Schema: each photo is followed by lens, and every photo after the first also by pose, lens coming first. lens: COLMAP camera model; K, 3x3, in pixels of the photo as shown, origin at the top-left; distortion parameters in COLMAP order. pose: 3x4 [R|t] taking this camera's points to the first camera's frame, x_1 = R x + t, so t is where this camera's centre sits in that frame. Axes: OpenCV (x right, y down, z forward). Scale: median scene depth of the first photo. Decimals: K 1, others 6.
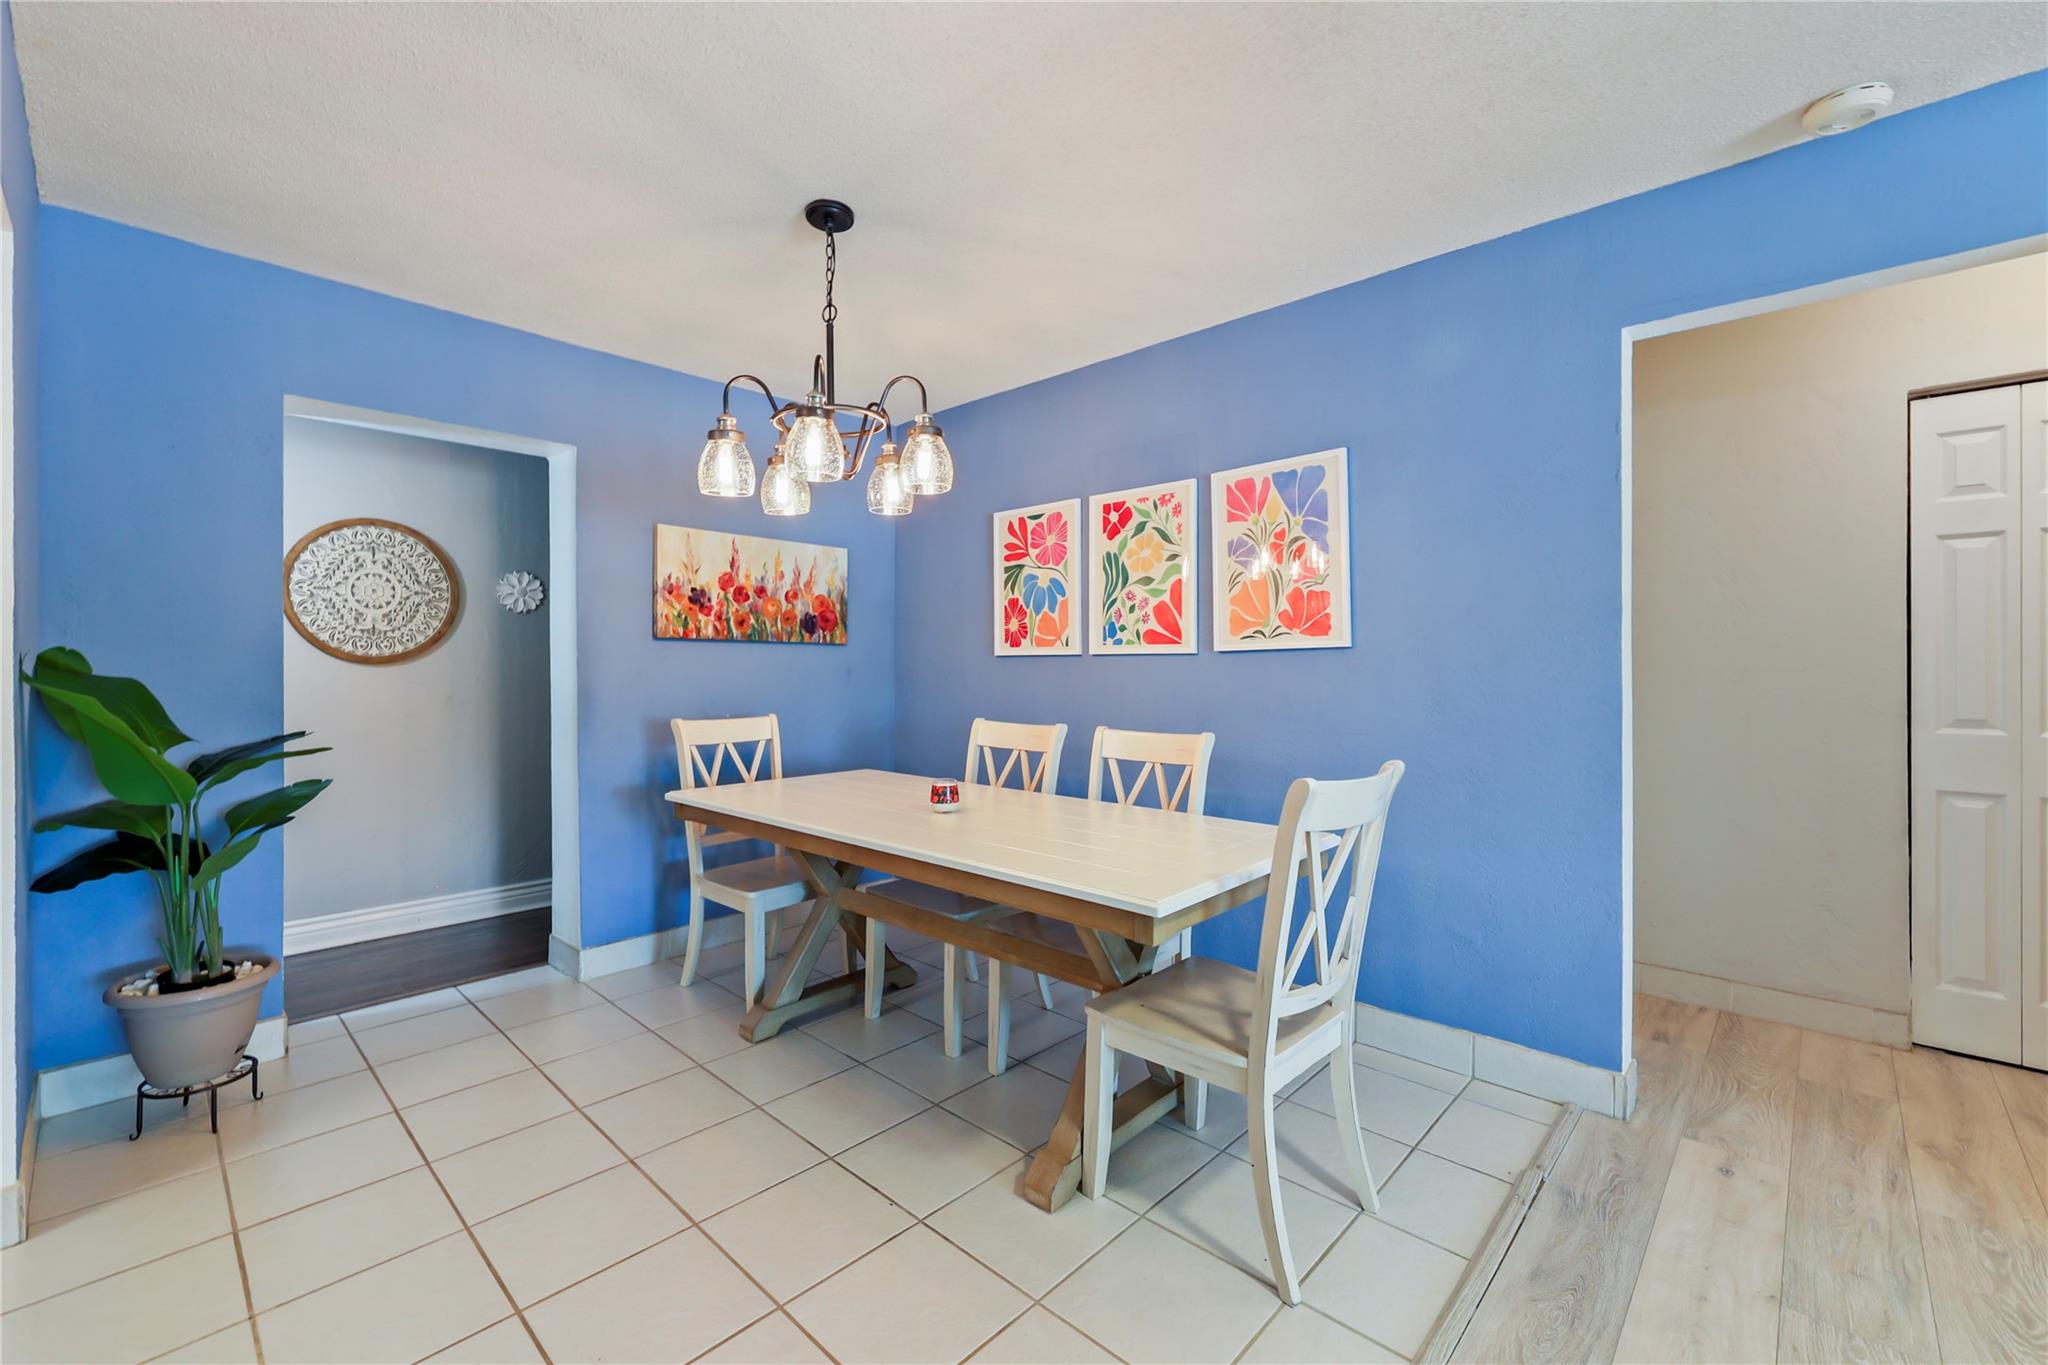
lens RADIAL K [[838.4, 0, 1022.4], [0, 838.4, 661.6], [0, 0, 1]] dist [-0.003416, 0.001426]
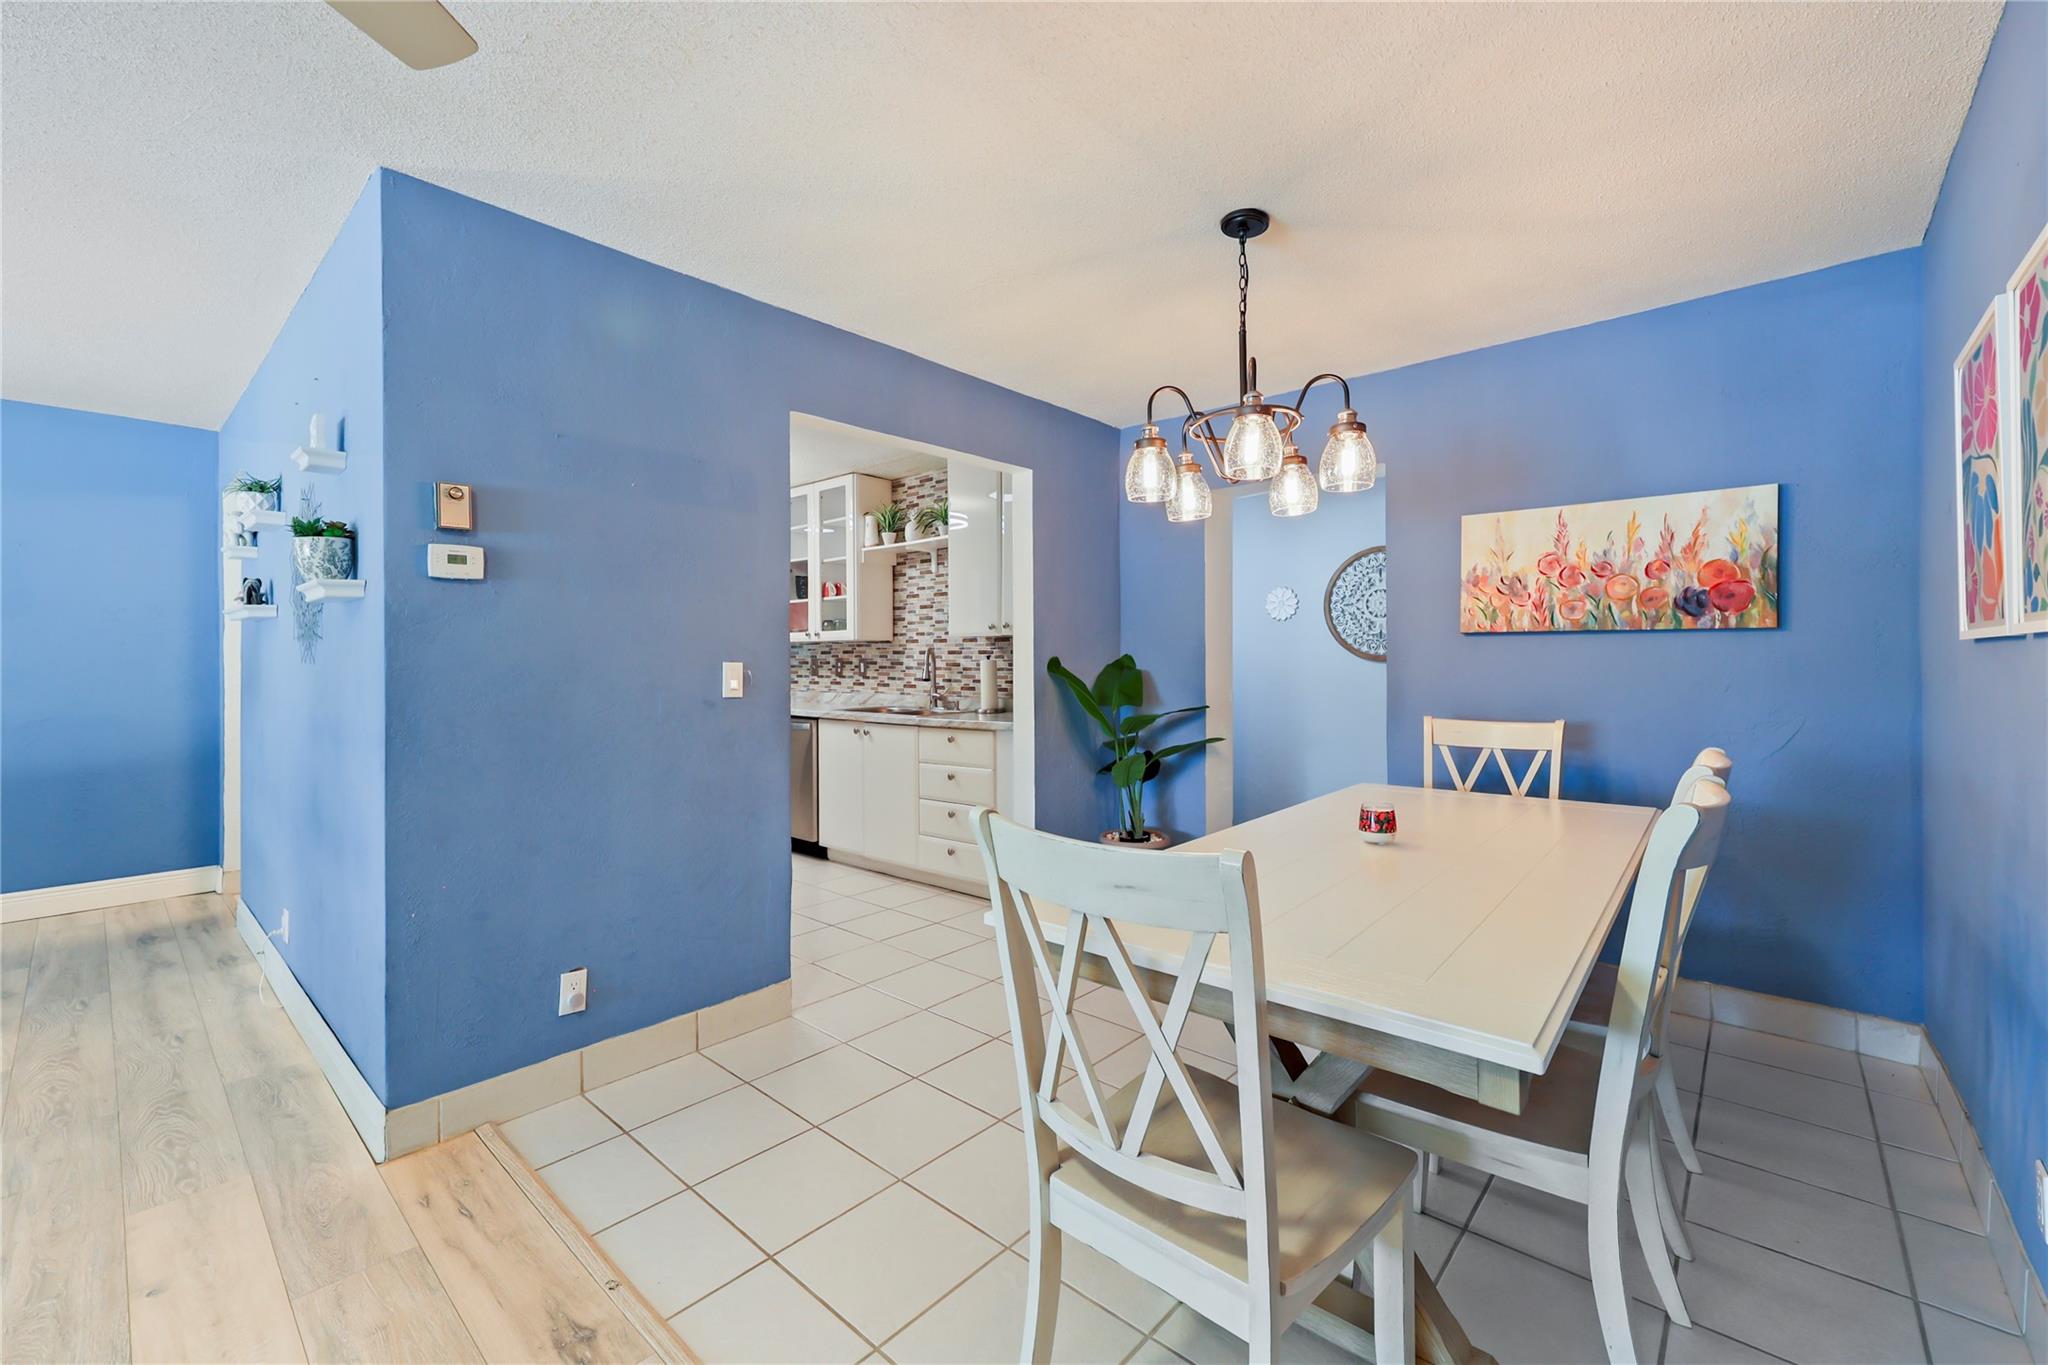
lens RADIAL K [[838.4, 0, 1032.4], [0, 838.4, 661.6], [0, 0, 1]] dist [-0.003416, 0.001426]
pose [[0.017097, -0.003085, -0.999849, 0.512361], [0.003787, 0.999988, -0.003021, 0.005969], [0.999847, -0.003735, 0.017109, 0.470477]]
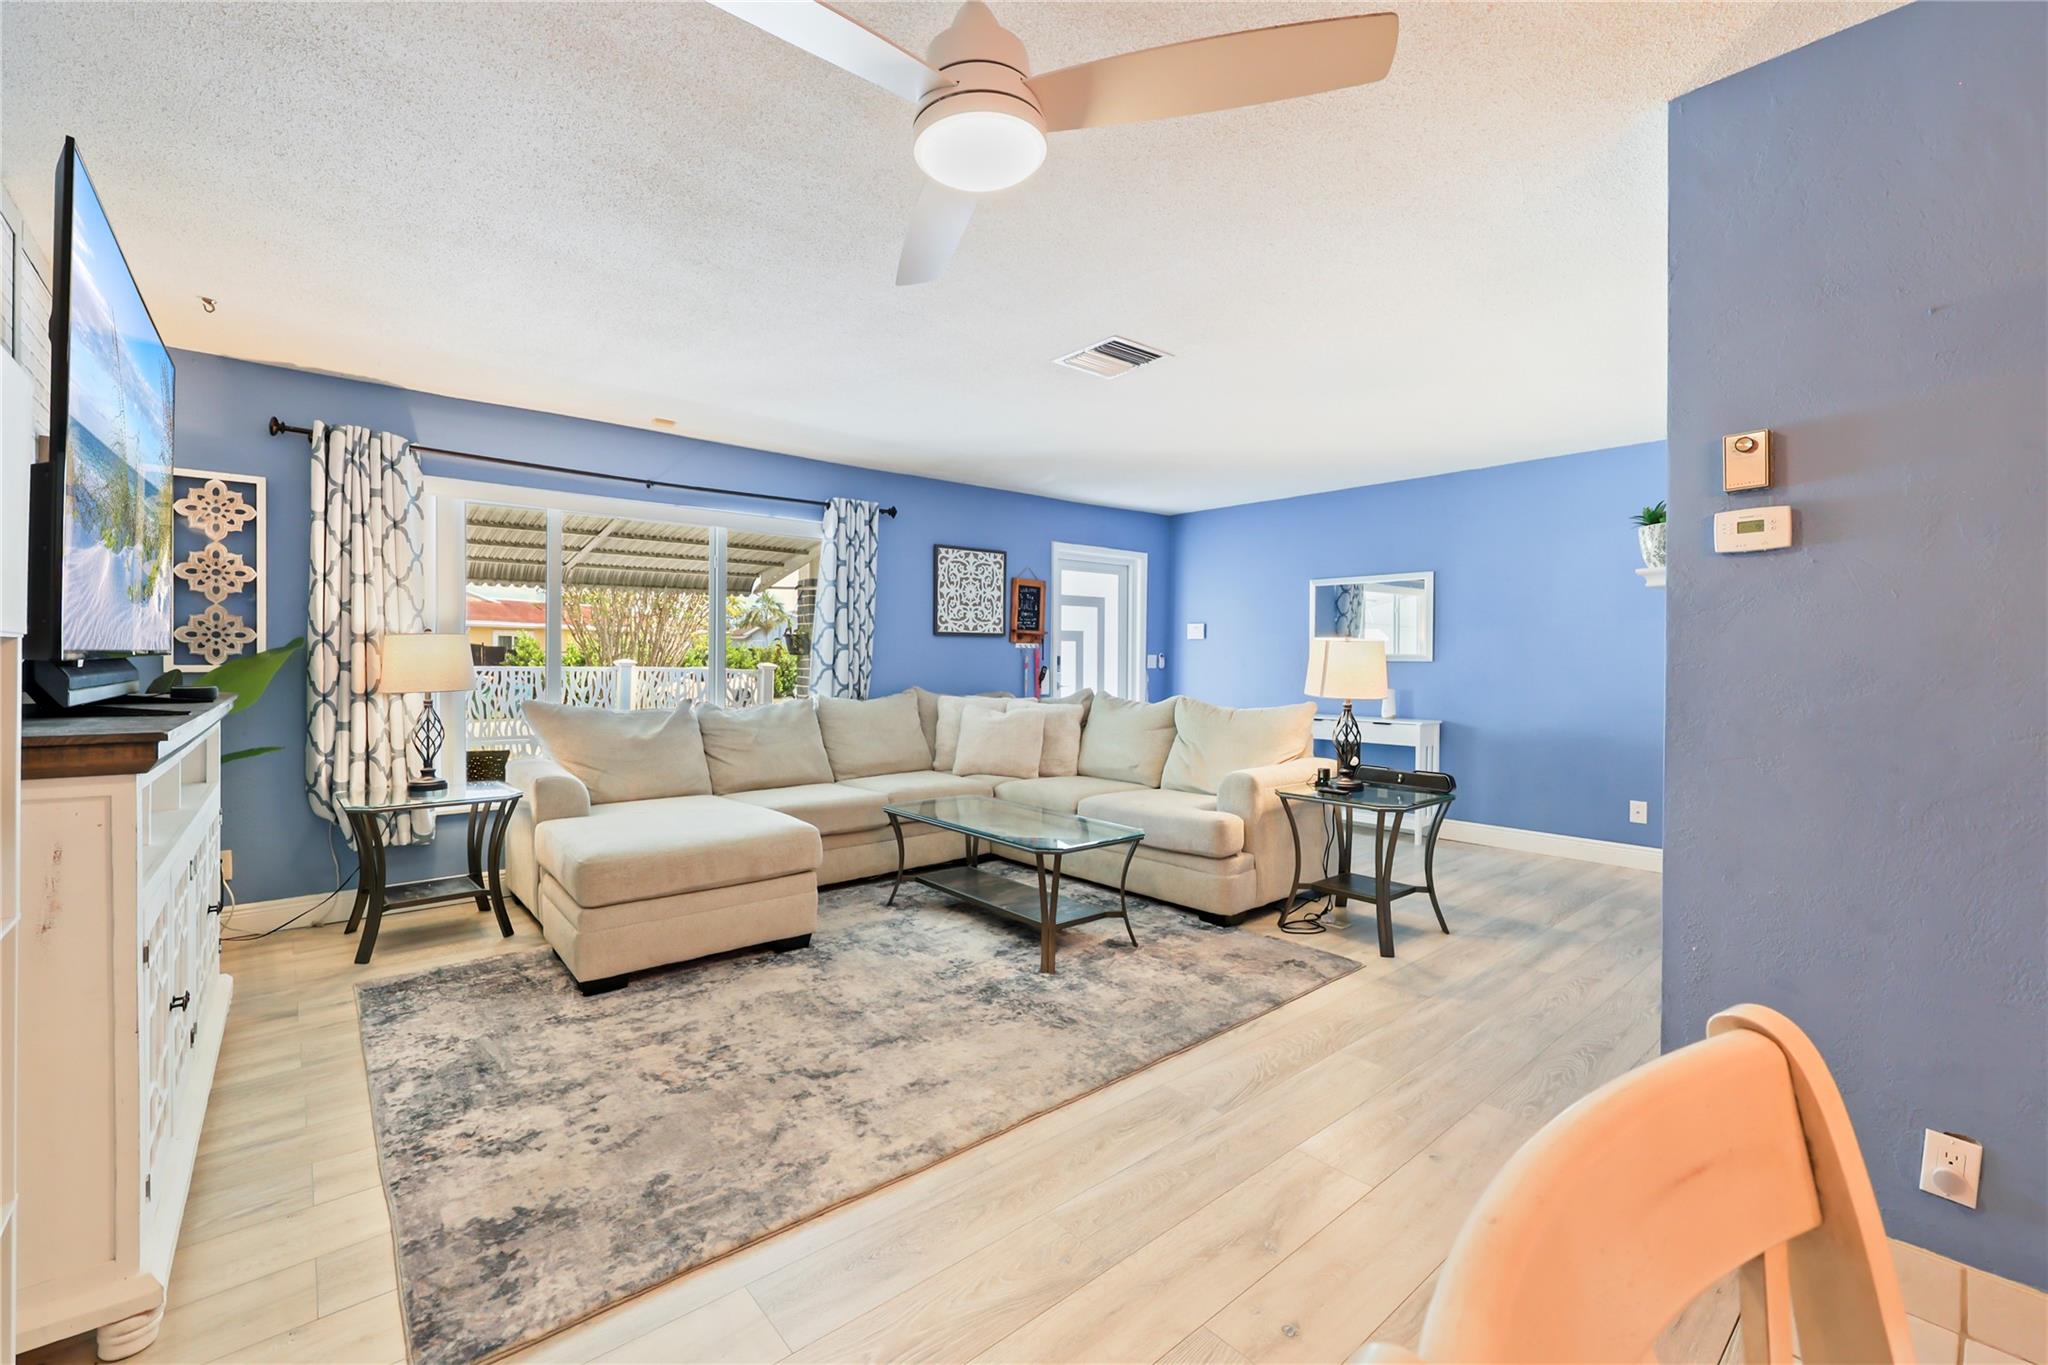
lens RADIAL K [[865.1, 0, 1028.7], [0, 865.1, 661.7], [0, 0, 1]] dist [-0.002619, 0.001346]
pose [[-0.995798, -0.004753, 0.091452, 0.259796], [-0.004645, 0.999988, 0.001390, 0.007932], [-0.091457, 0.000960, -0.995809, 0.604985]]
